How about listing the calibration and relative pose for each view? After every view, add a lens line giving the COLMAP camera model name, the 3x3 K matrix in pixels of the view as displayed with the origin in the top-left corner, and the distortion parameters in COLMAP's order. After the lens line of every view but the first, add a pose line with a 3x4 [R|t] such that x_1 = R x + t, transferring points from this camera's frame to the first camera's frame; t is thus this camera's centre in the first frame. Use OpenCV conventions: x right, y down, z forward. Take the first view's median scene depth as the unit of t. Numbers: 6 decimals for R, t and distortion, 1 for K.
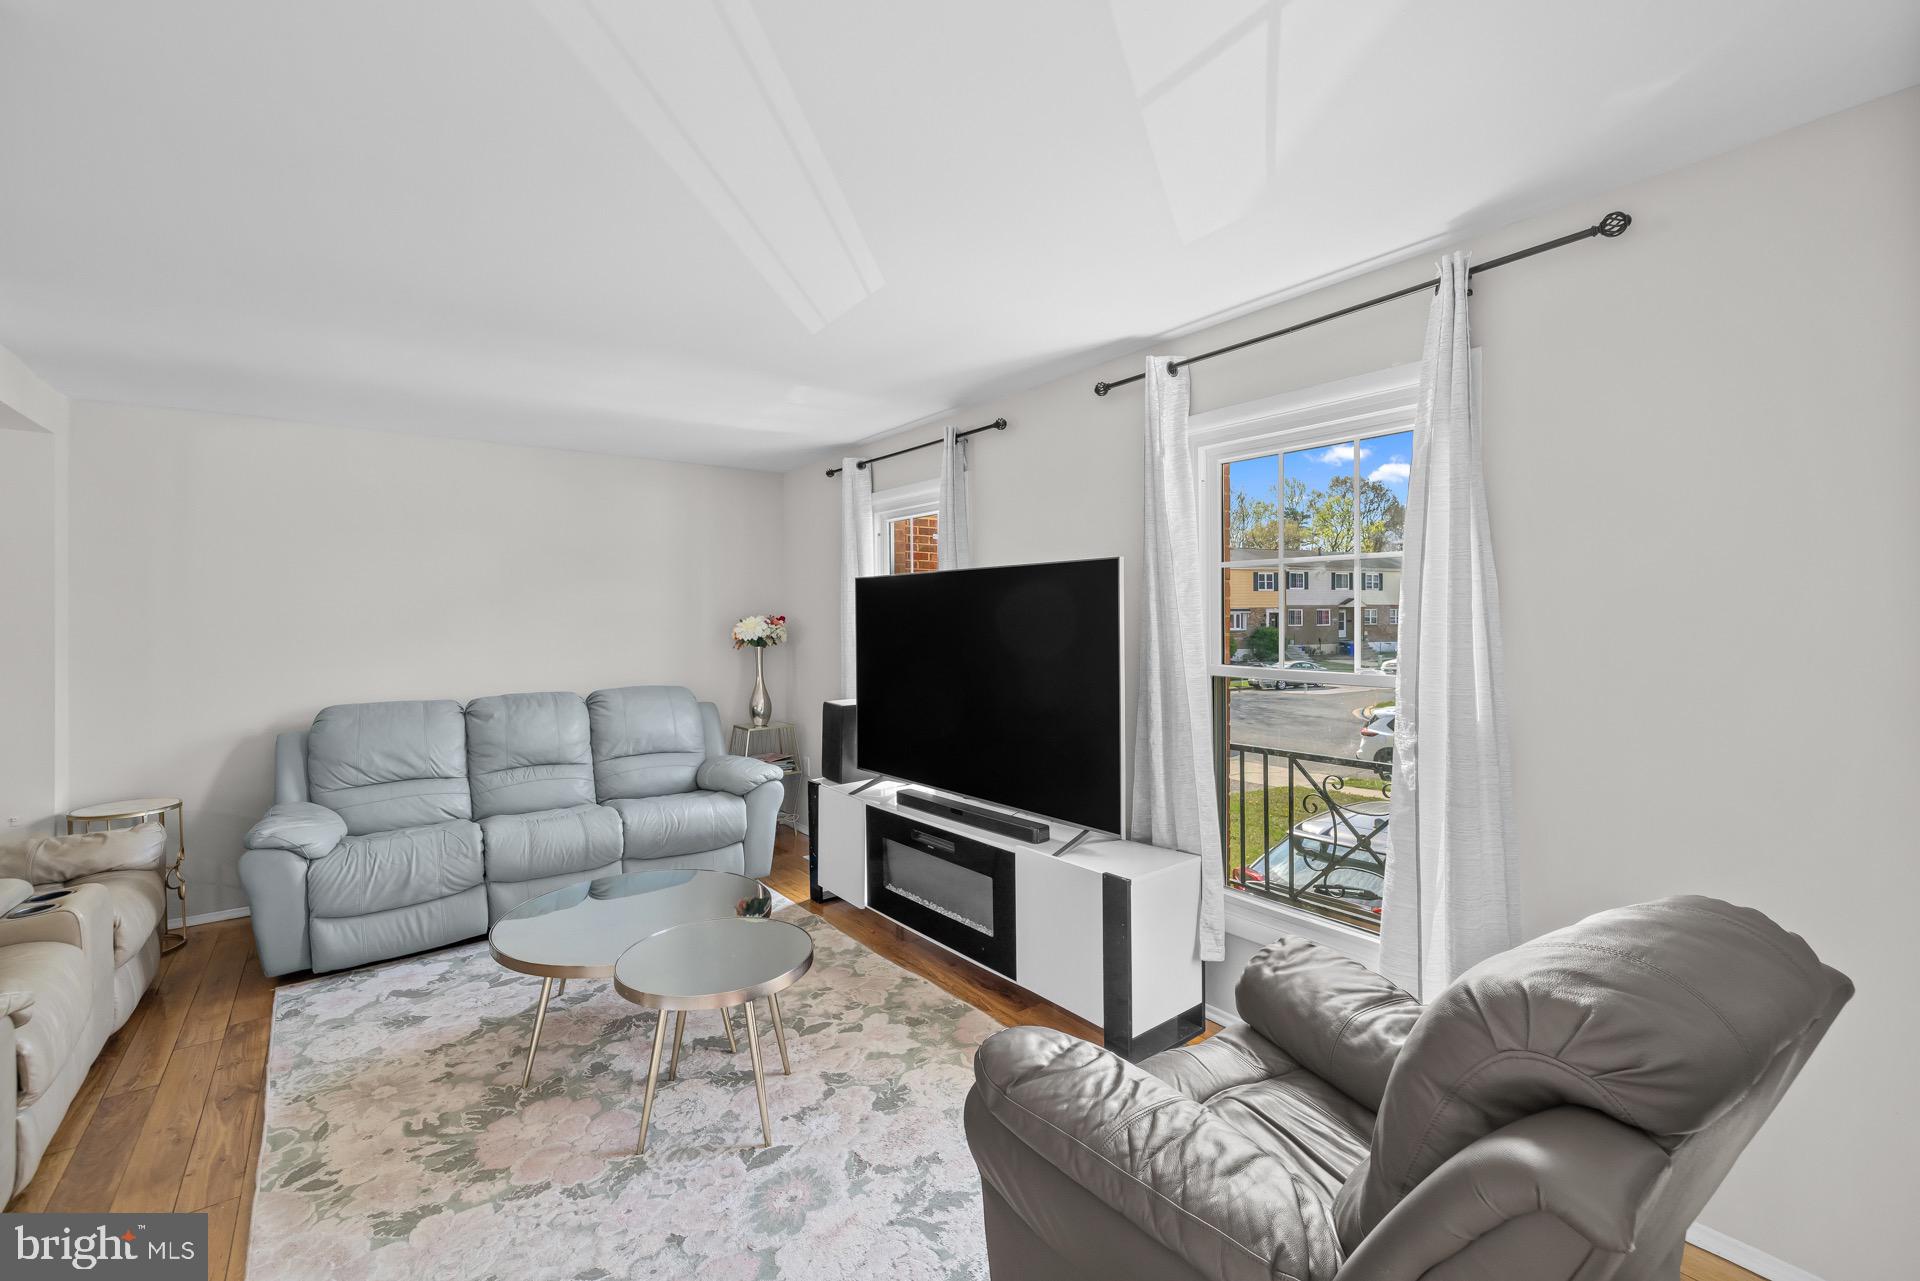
lens RADIAL K [[833.2, 0, 956.2], [0, 833.2, 619.9], [0, 0, 1]] dist [0.003518, -0.000093]
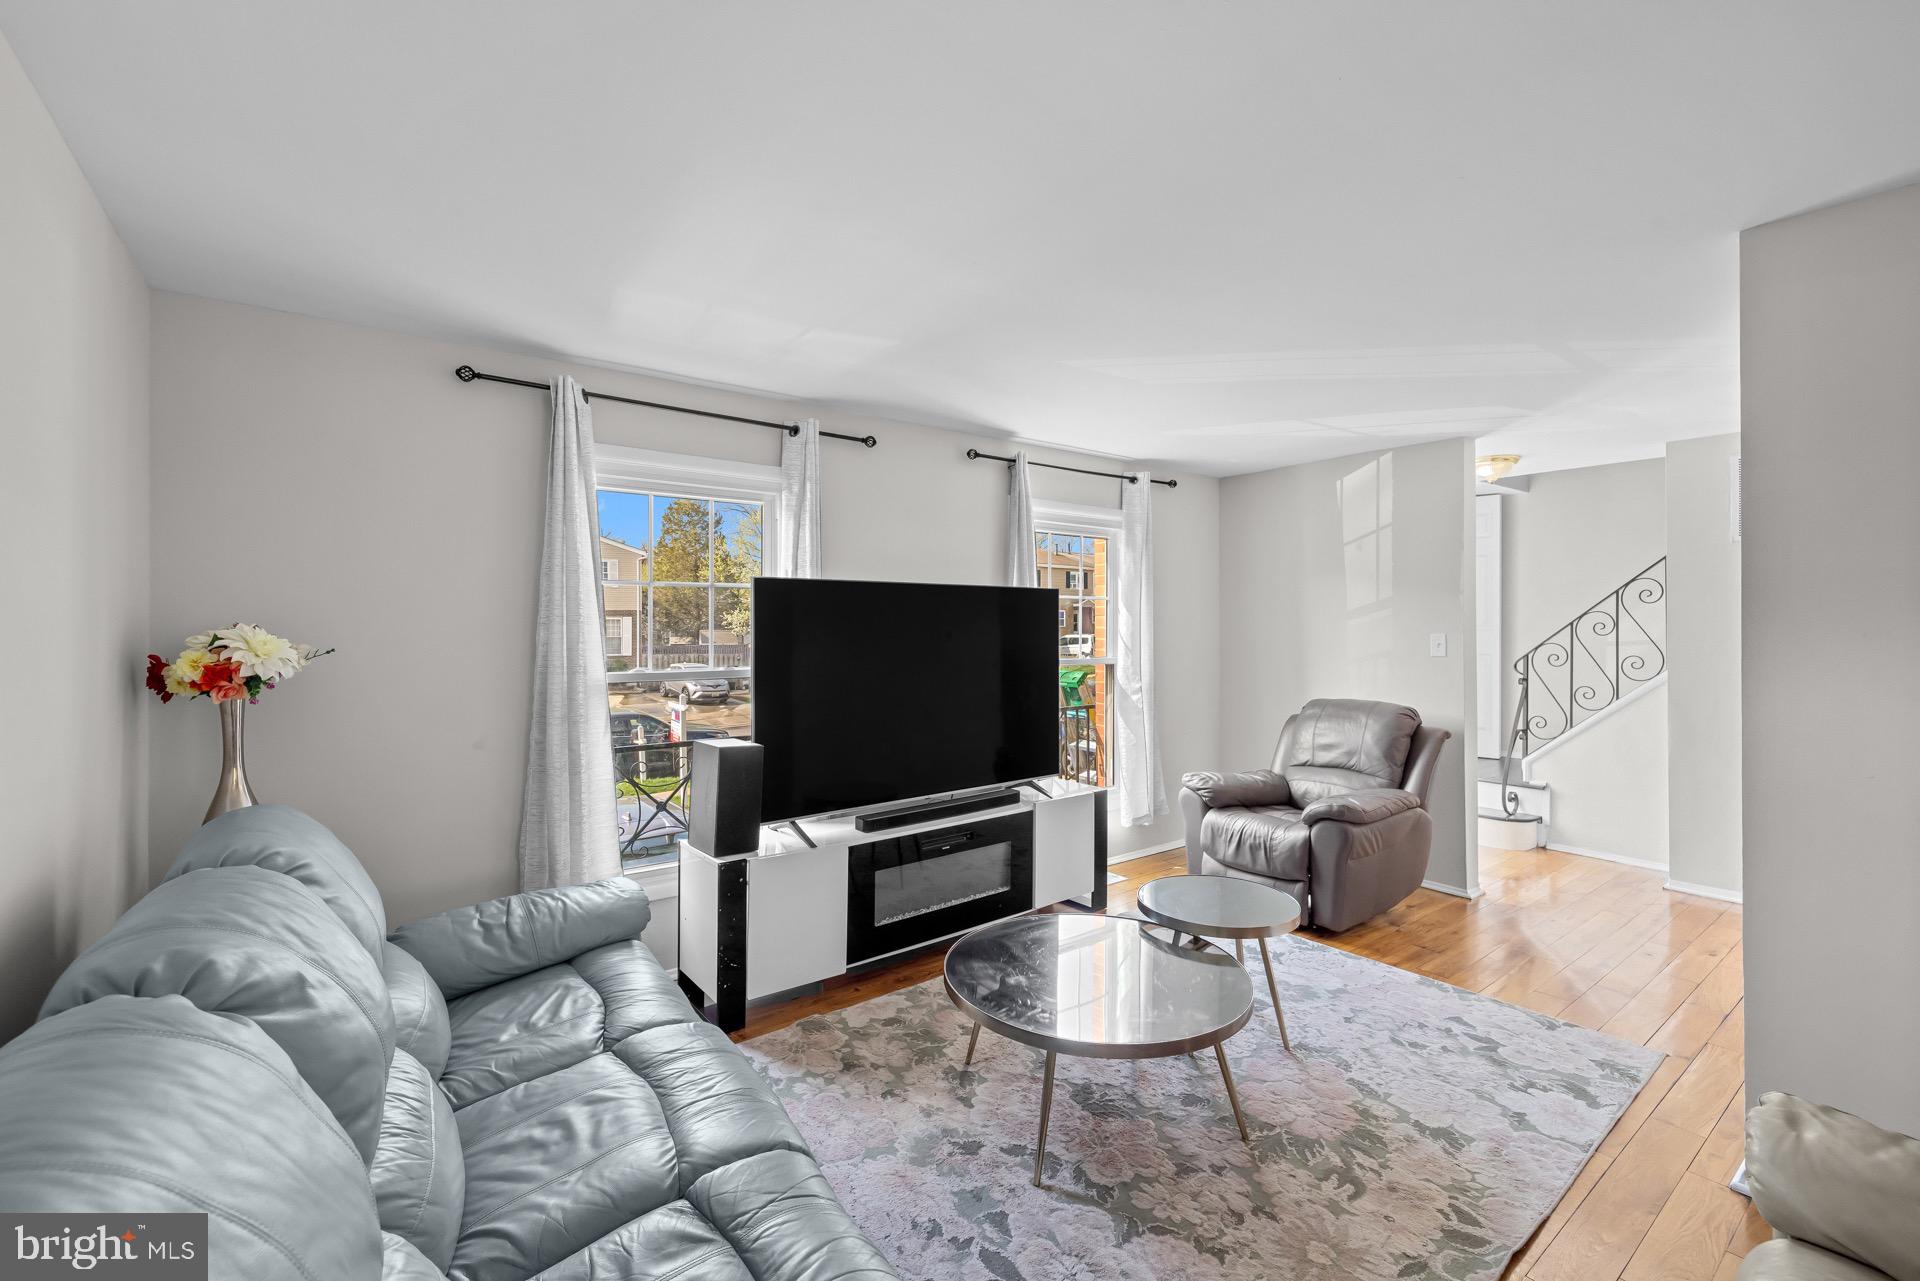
lens RADIAL K [[833.2, 0, 954.9], [0, 833.2, 624.2], [0, 0, 1]] dist [0.003518, -0.000093]
pose [[-0.031189, 0.005928, 0.999496, -1.547042], [0.004999, 0.999971, -0.005775, -0.001812], [-0.999501, 0.004816, -0.031218, 1.458591]]
